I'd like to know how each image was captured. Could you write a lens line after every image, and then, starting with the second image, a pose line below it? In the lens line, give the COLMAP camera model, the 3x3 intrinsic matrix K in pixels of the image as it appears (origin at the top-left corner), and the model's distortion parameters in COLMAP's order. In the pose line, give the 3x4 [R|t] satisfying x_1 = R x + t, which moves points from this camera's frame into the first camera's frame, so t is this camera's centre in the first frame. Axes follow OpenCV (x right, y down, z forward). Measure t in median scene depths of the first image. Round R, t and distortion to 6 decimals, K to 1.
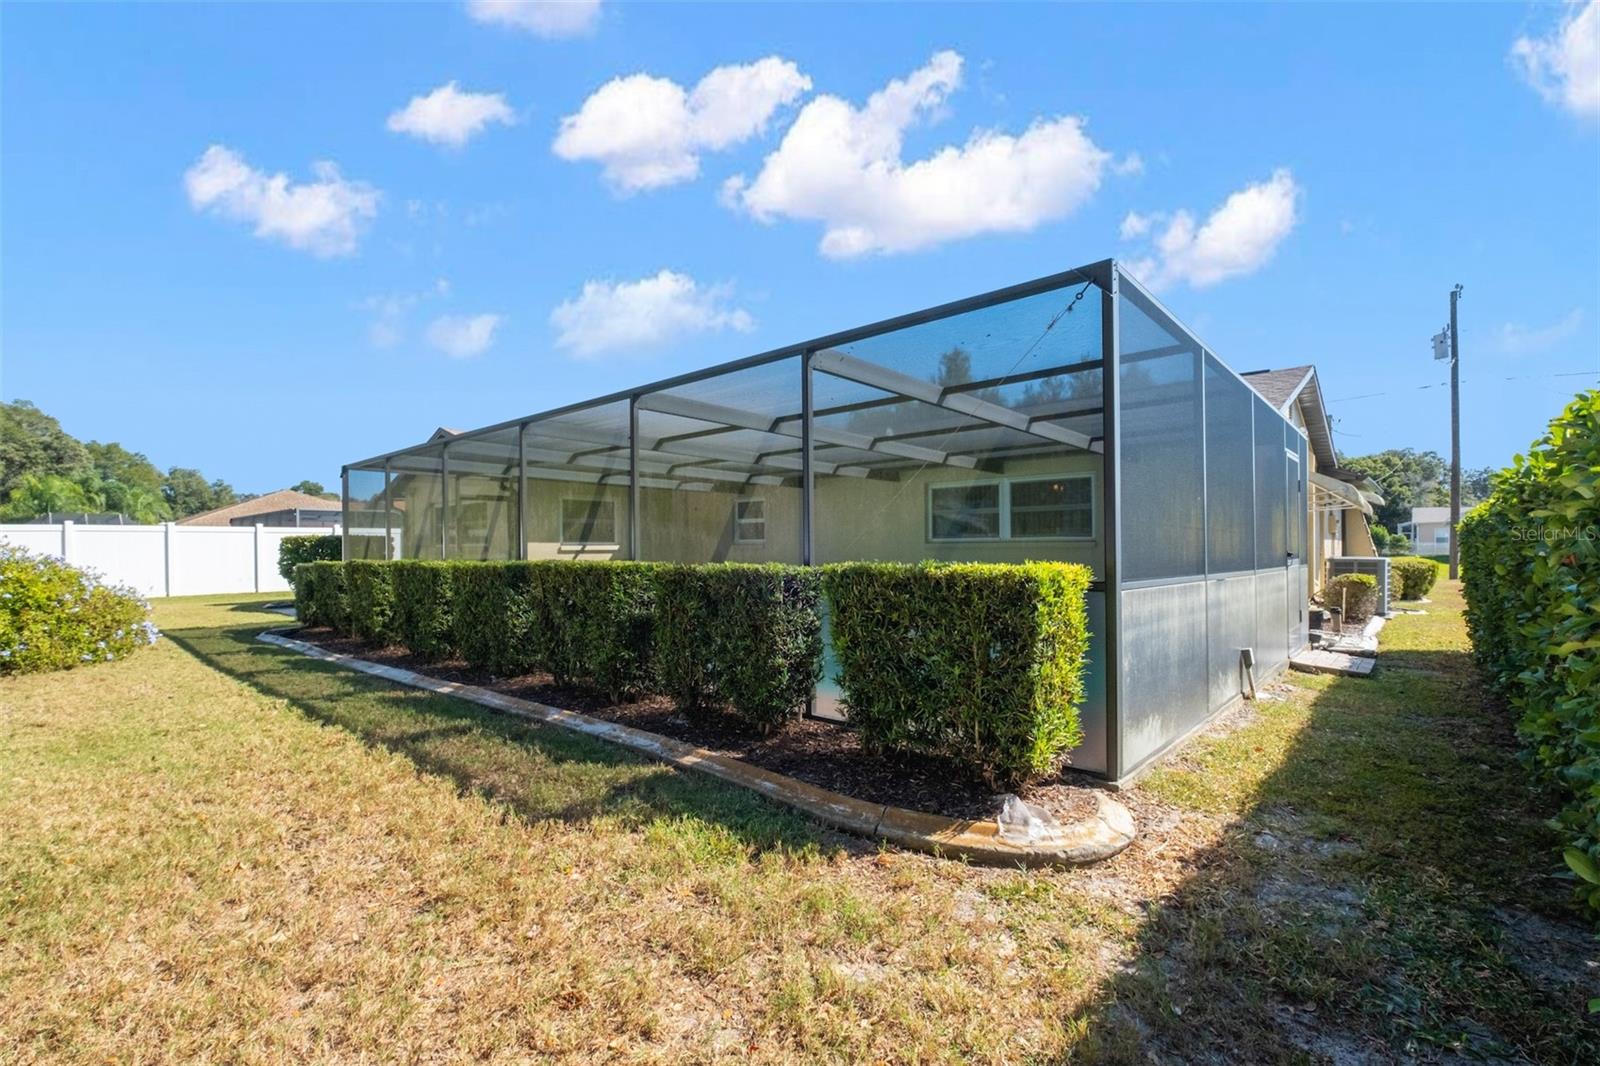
lens RADIAL K [[662.0, 0, 732.5], [0, 662.0, 558.5], [0, 0, 1]] dist [-0.001754, -0.000336]
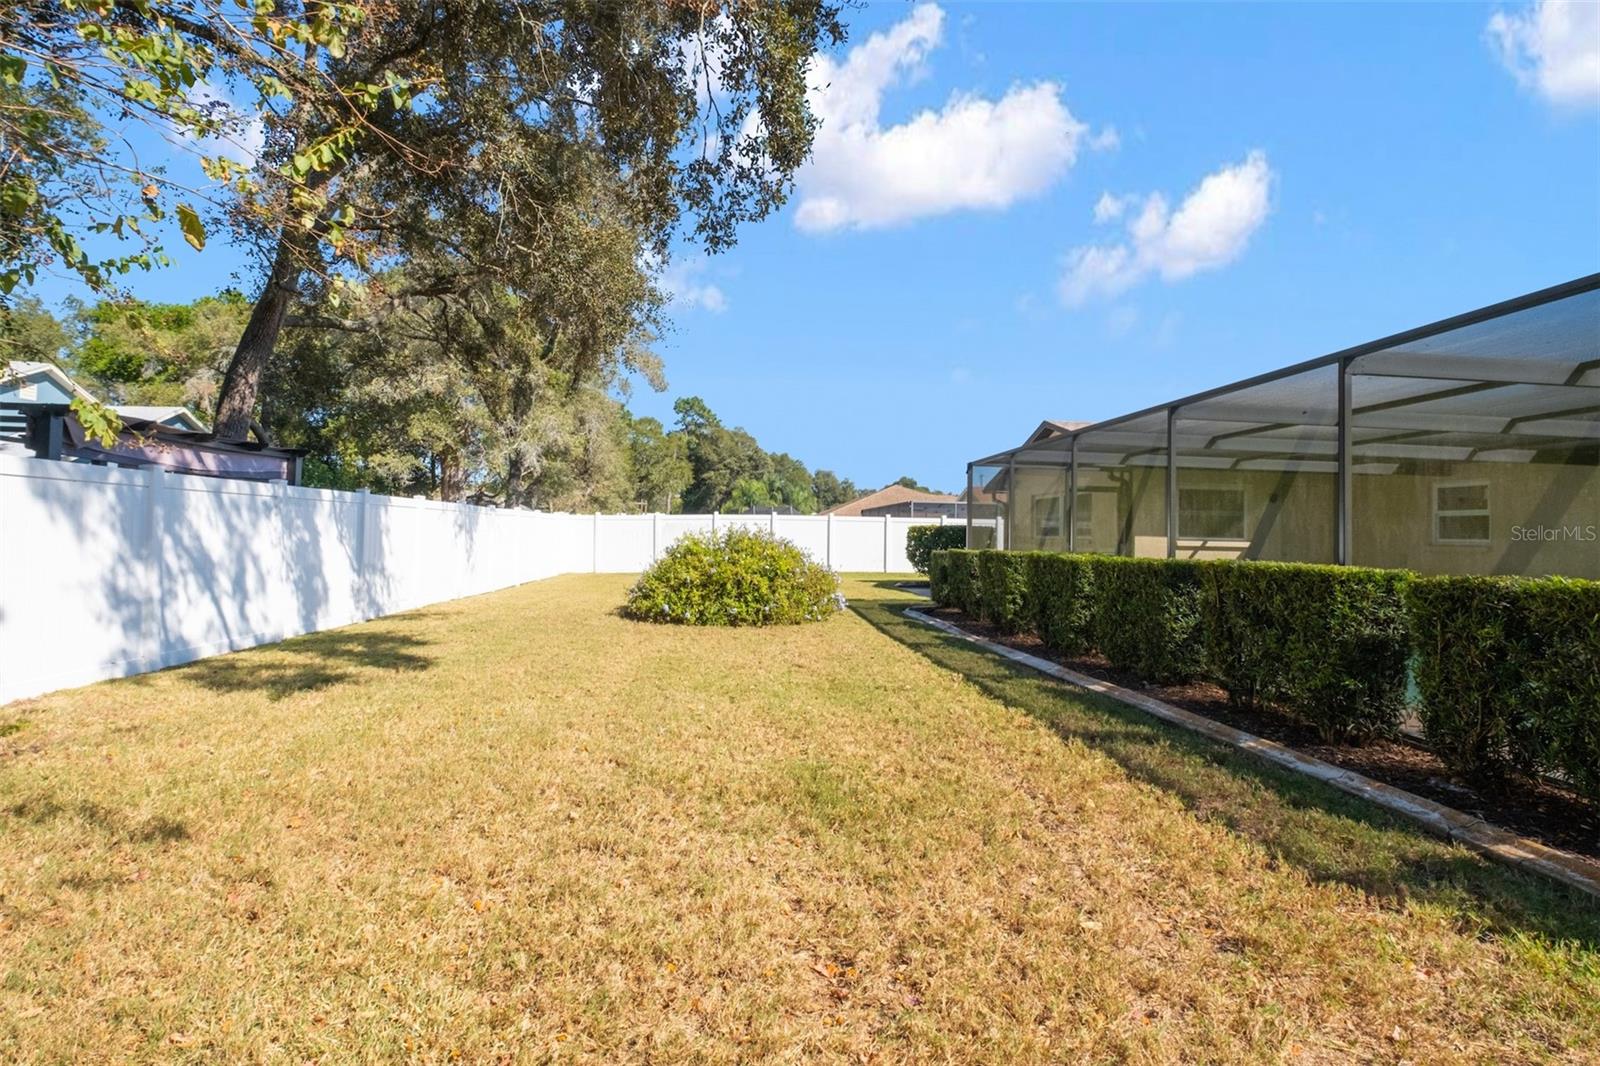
lens RADIAL K [[666.1, 0, 800.0], [0, 666.1, 533.0], [0, 0, 1]] dist [-0.001122, -0.000554]
pose [[0.767943, 0.021683, -0.640151, -0.144318], [-0.036492, 0.999285, -0.009928, -0.003718], [0.639478, 0.030984, 0.768185, -0.039972]]
